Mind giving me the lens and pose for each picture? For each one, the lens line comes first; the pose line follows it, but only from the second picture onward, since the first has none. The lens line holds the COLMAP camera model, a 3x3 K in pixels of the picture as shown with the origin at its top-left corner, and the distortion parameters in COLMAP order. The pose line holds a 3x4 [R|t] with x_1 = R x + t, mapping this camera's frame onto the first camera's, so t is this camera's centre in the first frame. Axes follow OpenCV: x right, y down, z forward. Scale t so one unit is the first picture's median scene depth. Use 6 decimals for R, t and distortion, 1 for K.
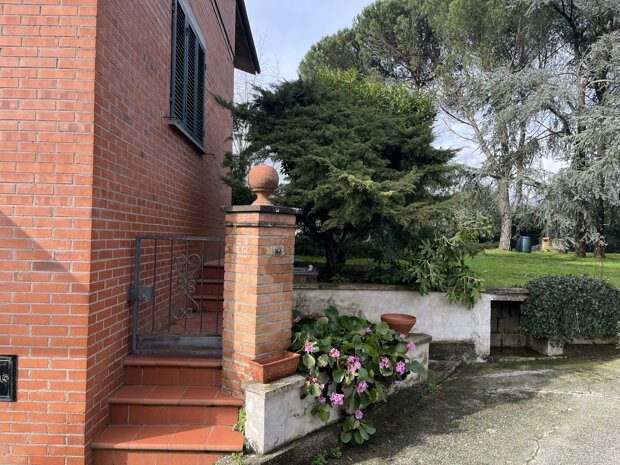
lens RADIAL K [[467.1, 0, 309.8], [0, 467.1, 233.8], [0, 0, 1]] dist [0.051934, -0.078484]
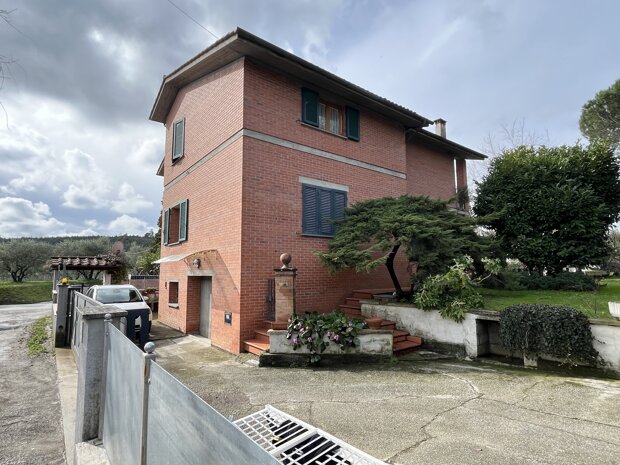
lens RADIAL K [[329.3, 0, 308.8], [0, 329.3, 232.7], [0, 0, 1]] dist [0.003046, -0.000552]
pose [[0.604496, -0.122763, -0.787092, 1.017457], [0.028377, 0.990746, -0.132732, -0.002432], [0.796103, 0.057901, 0.602385, -0.056951]]
